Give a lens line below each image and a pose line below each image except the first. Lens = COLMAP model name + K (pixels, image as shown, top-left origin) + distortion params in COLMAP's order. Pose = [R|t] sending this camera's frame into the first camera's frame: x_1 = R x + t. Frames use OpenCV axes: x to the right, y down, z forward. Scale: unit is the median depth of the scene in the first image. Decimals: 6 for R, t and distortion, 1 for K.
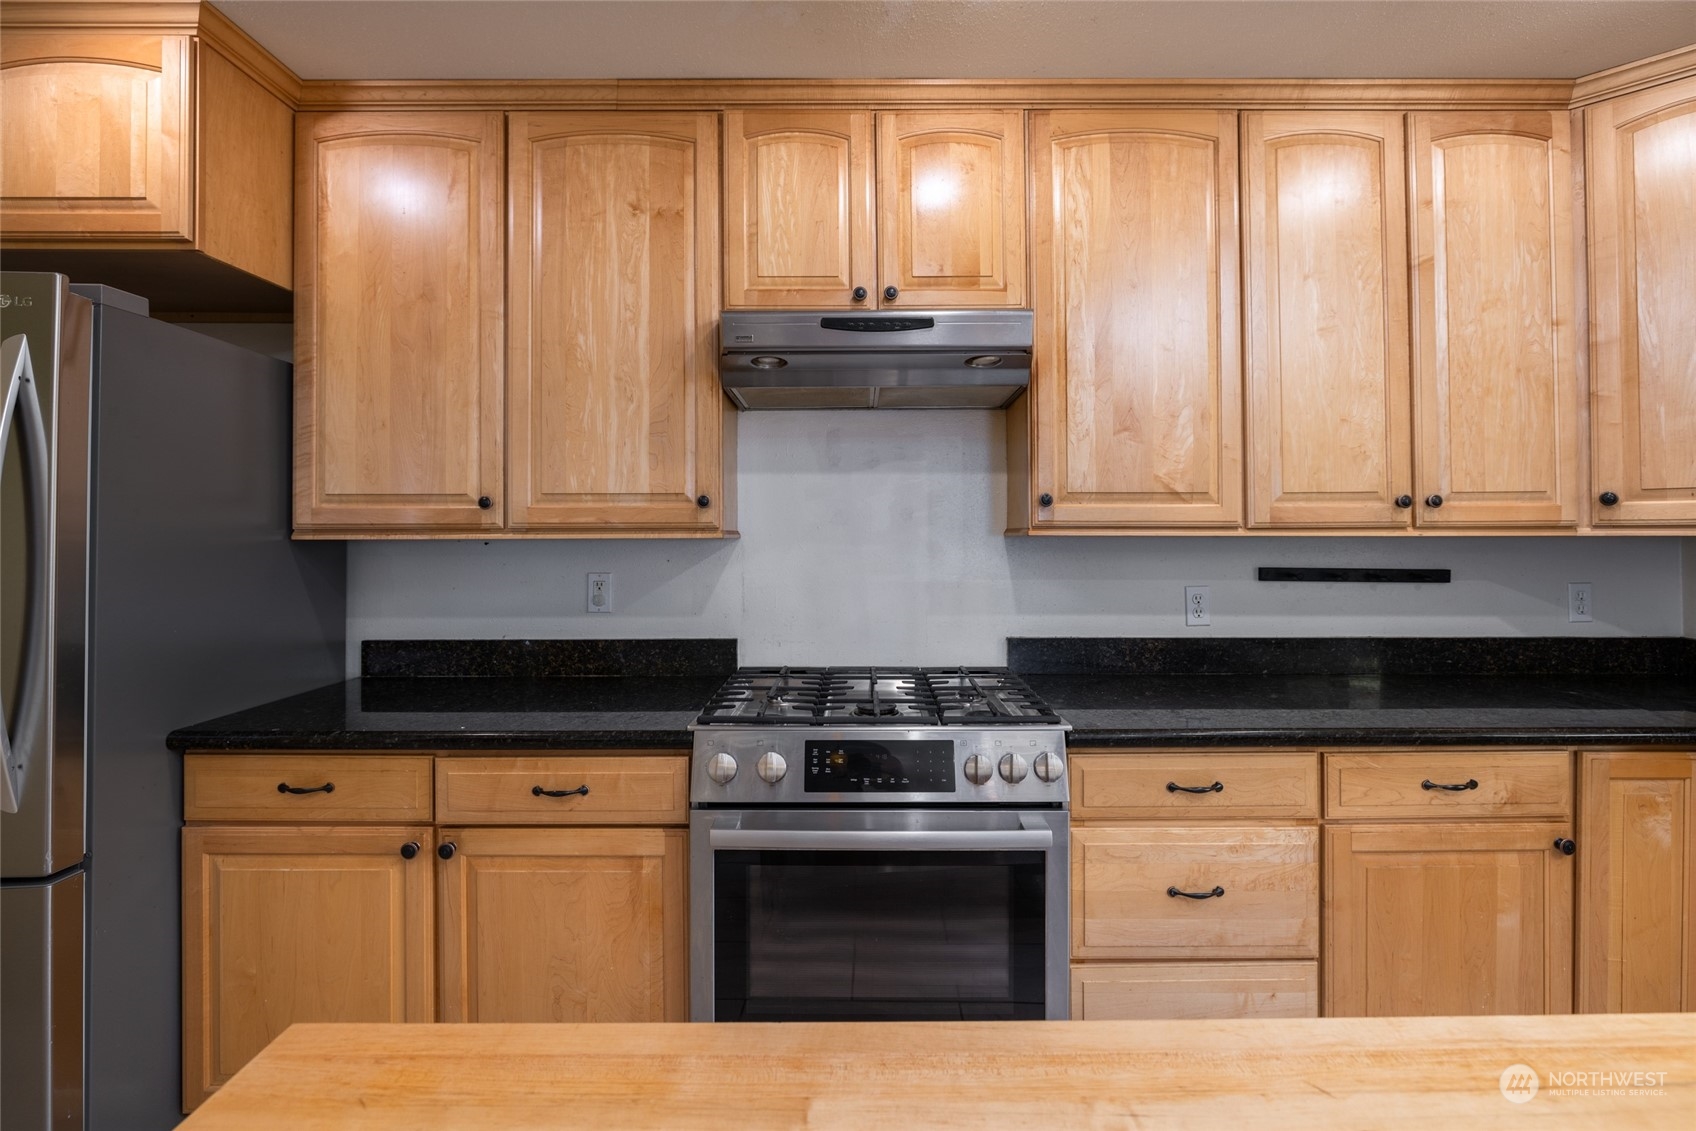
lens RADIAL K [[775.8, 0, 847.0], [0, 775.8, 523.3], [0, 0, 1]] dist [-0.010897, 0.000913]
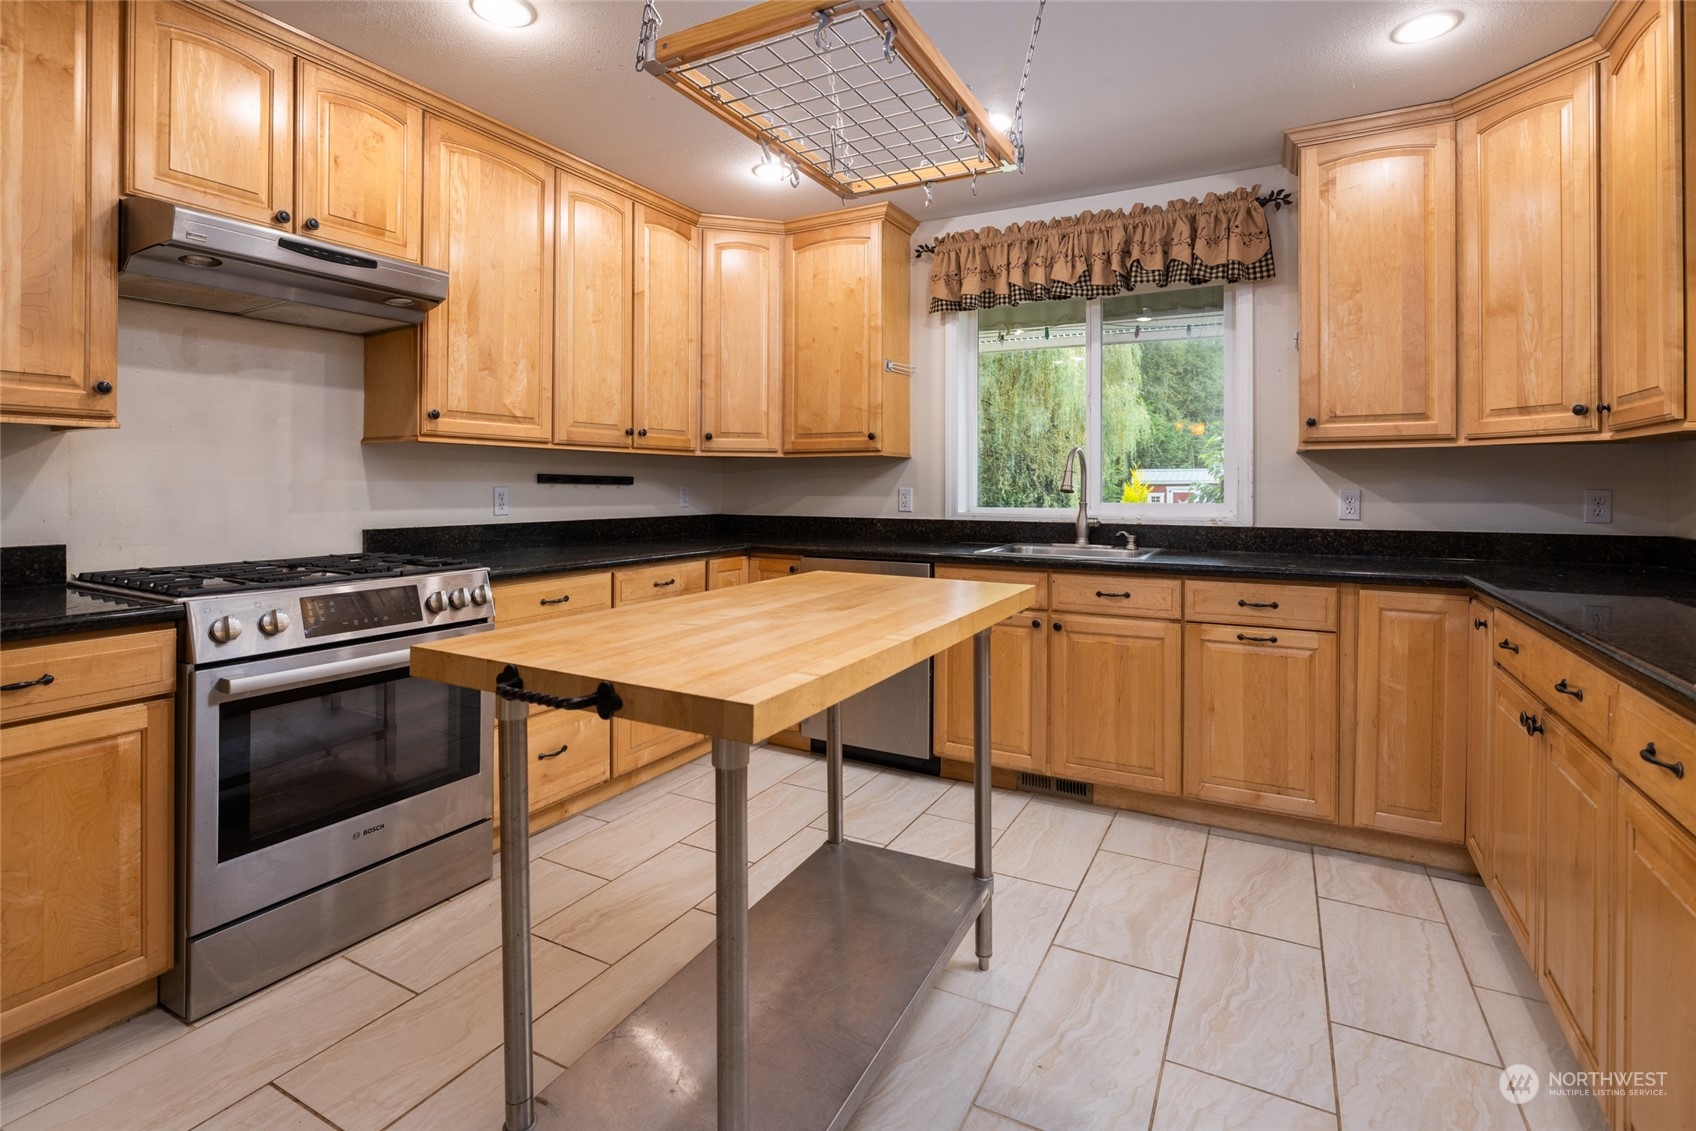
lens RADIAL K [[804.1, 0, 843.4], [0, 804.1, 480.6], [0, 0, 1]] dist [-0.003963, 0.000212]
pose [[0.484114, 0.006378, 0.874982, -0.596007], [-0.016720, 0.999858, 0.001963, 0.067492], [-0.874845, -0.015579, 0.484152, -0.268105]]
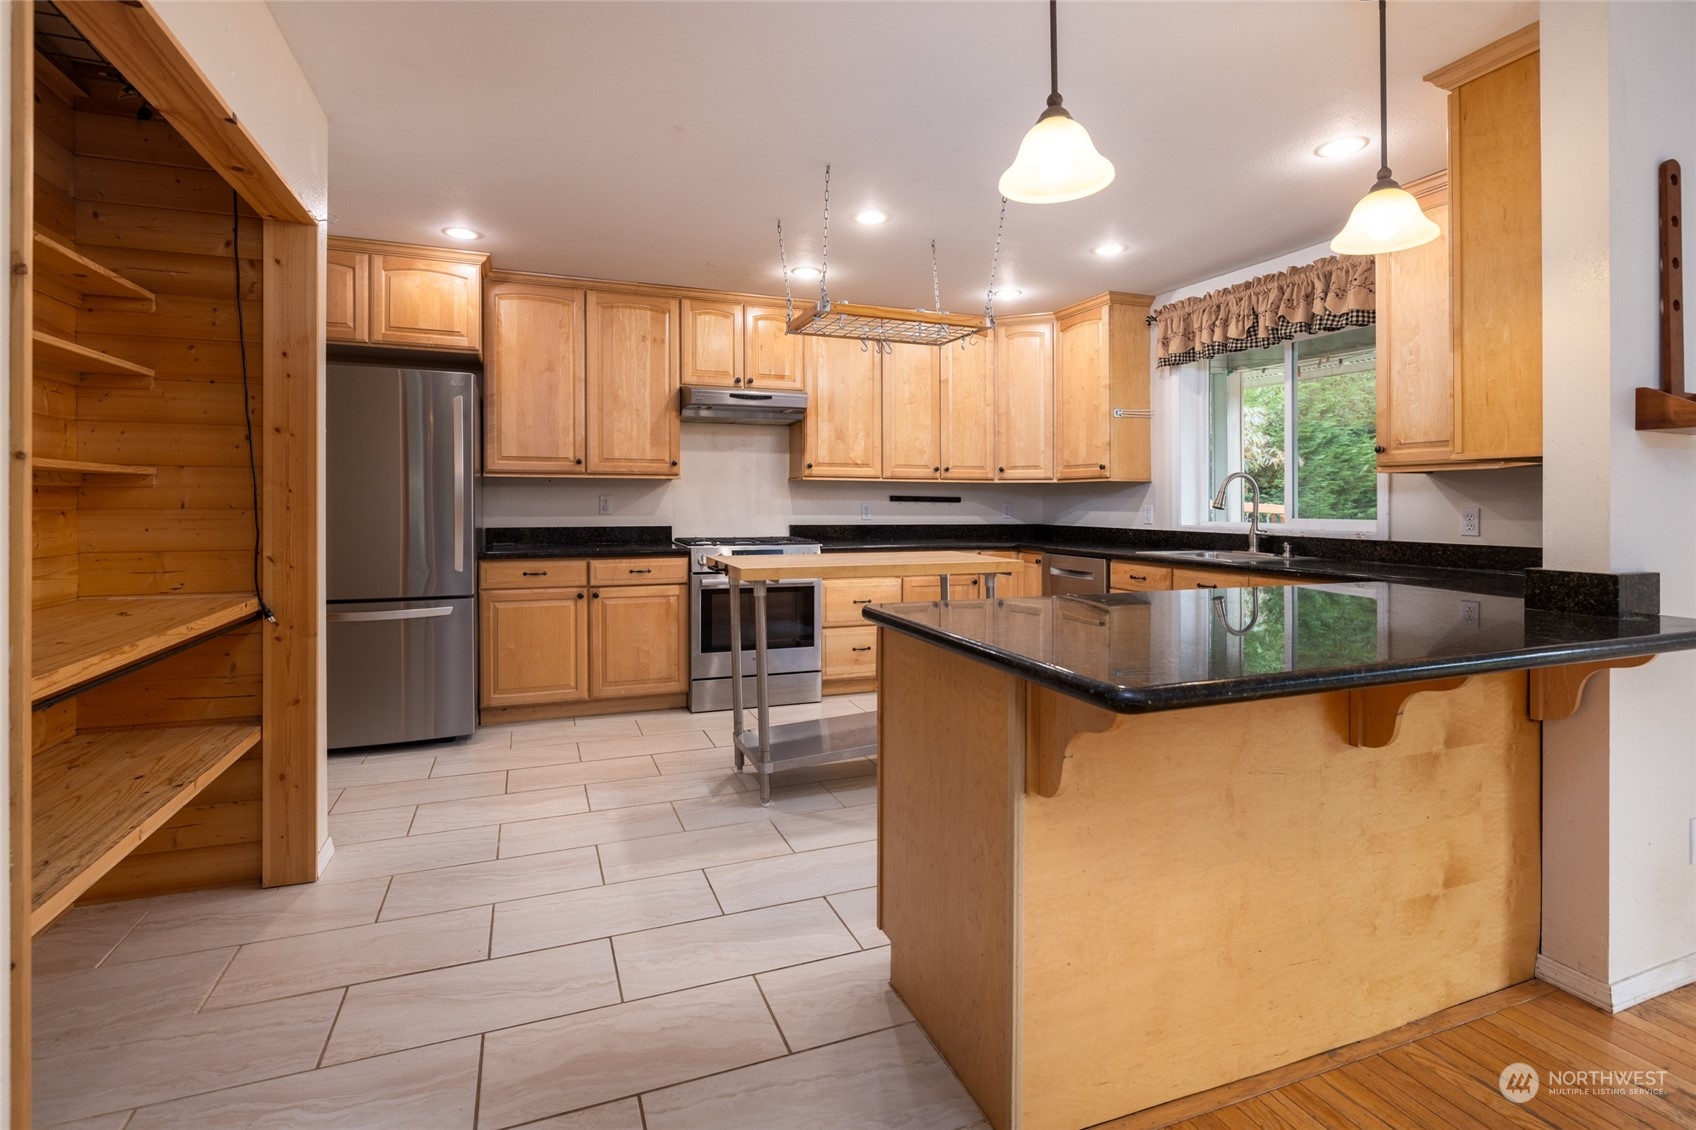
lens RADIAL K [[804.1, 0, 843.4], [0, 804.1, 480.1], [0, 0, 1]] dist [-0.003963, 0.000212]
pose [[0.933422, 0.014498, 0.358488, -0.579359], [-0.010539, 0.999860, -0.012996, 0.049766], [-0.358627, 0.008353, 0.933444, -1.486789]]
